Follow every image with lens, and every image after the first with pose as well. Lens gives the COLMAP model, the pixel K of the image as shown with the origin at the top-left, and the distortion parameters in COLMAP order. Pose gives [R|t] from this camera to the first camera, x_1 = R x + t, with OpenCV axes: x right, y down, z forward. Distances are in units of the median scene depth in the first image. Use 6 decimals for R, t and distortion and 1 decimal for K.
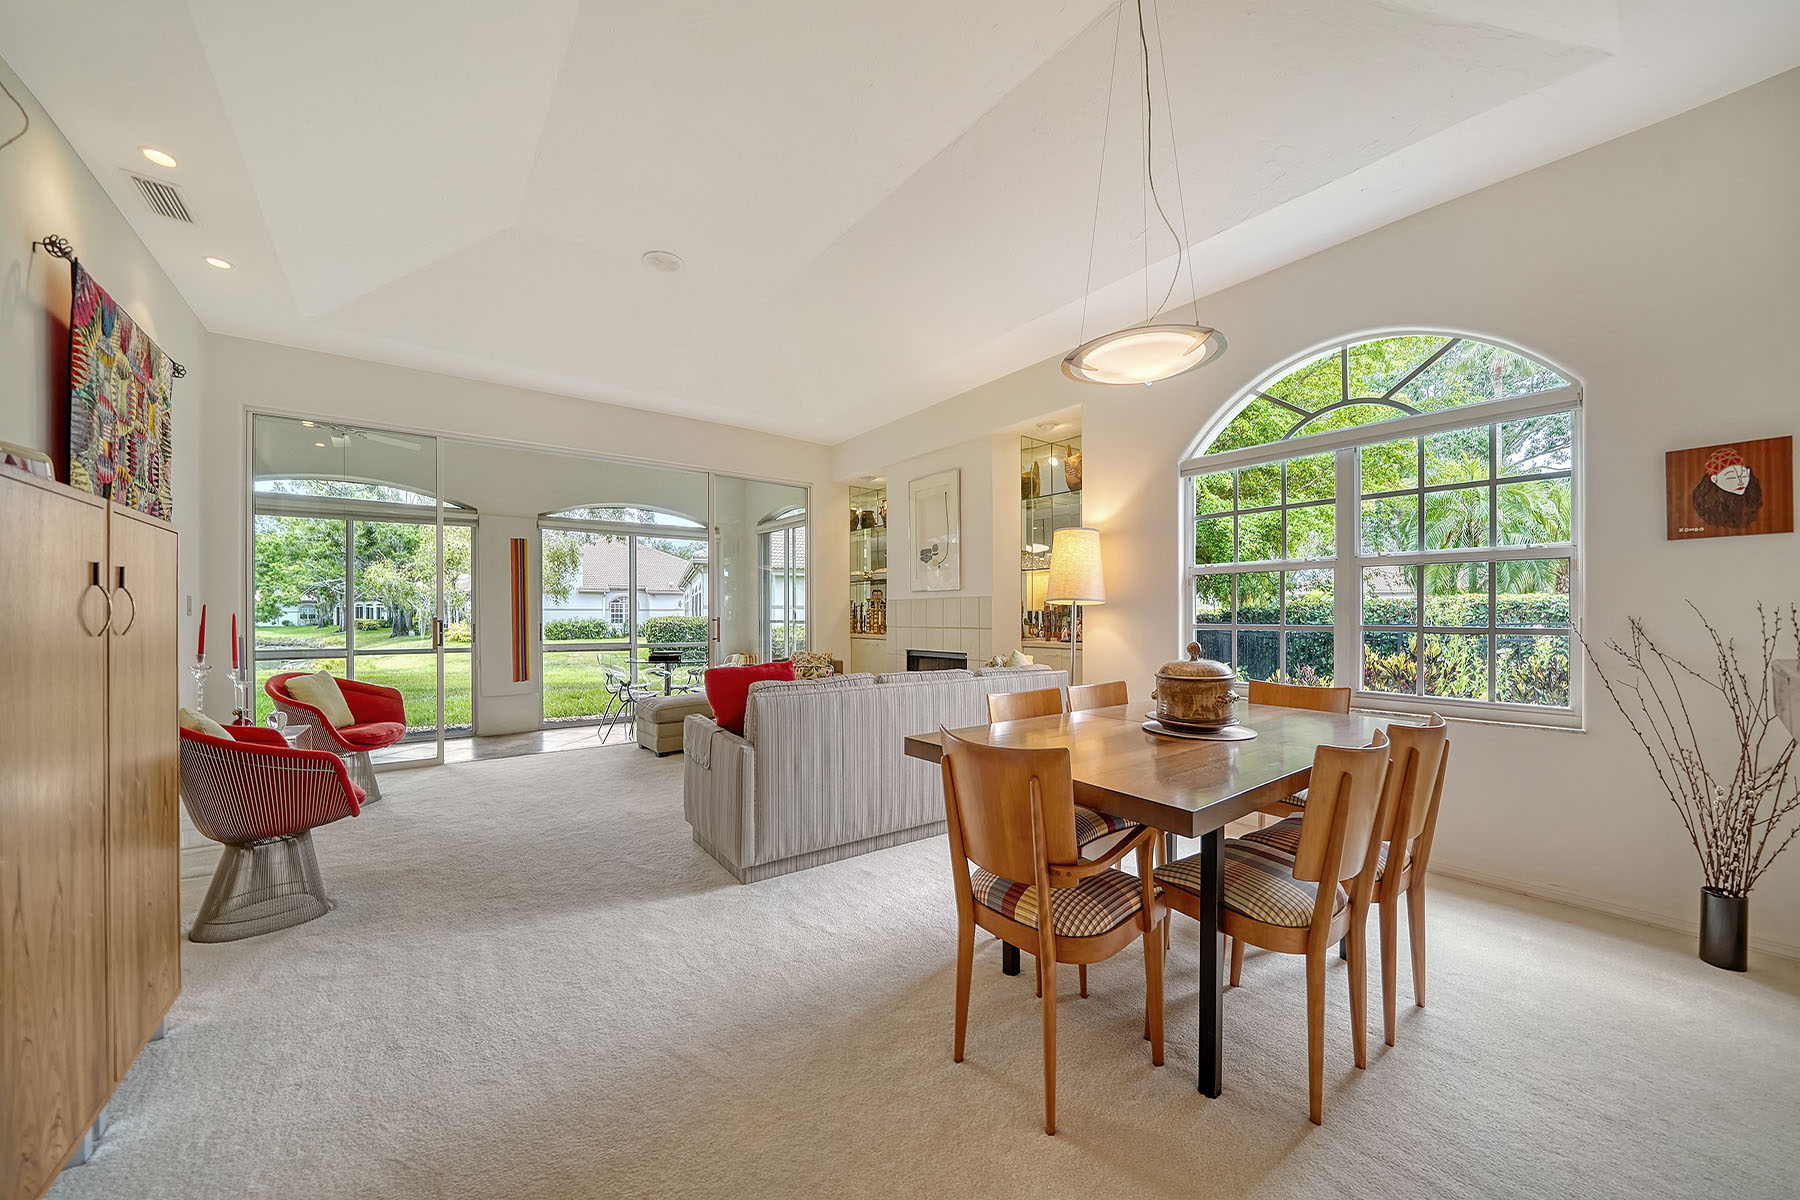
lens RADIAL K [[643.1, 0, 859.4], [0, 643.1, 608.4], [0, 0, 1]] dist [-0.001555, -0.000117]
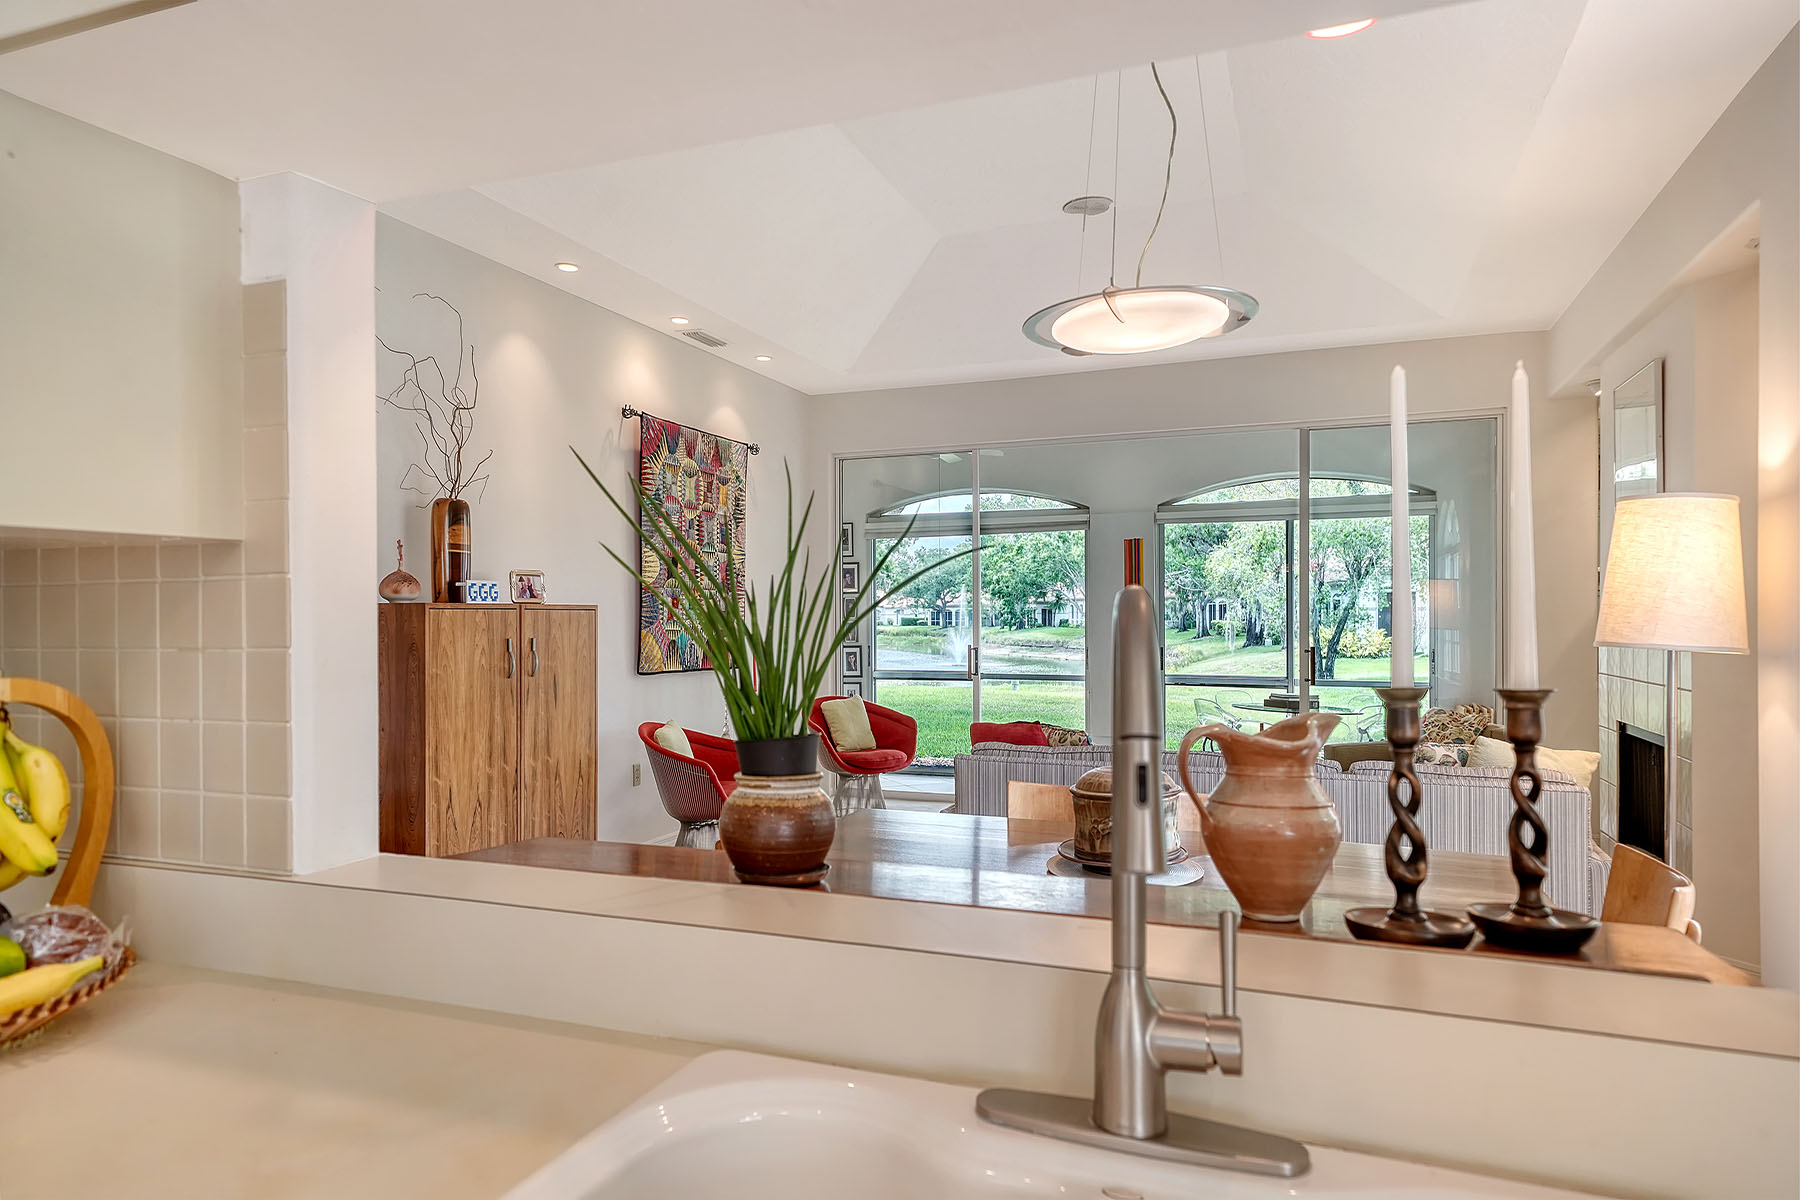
lens RADIAL K [[1062.1, 0, 900.0], [0, 1062.1, 600.0], [0, 0, 1]] dist [0.030273, -0.000221]
pose [[0.559280, -0.015271, -0.828838, 0.657164], [0.014626, 0.999856, -0.008552, -0.045419], [0.828850, -0.007340, 0.559423, 0.062088]]
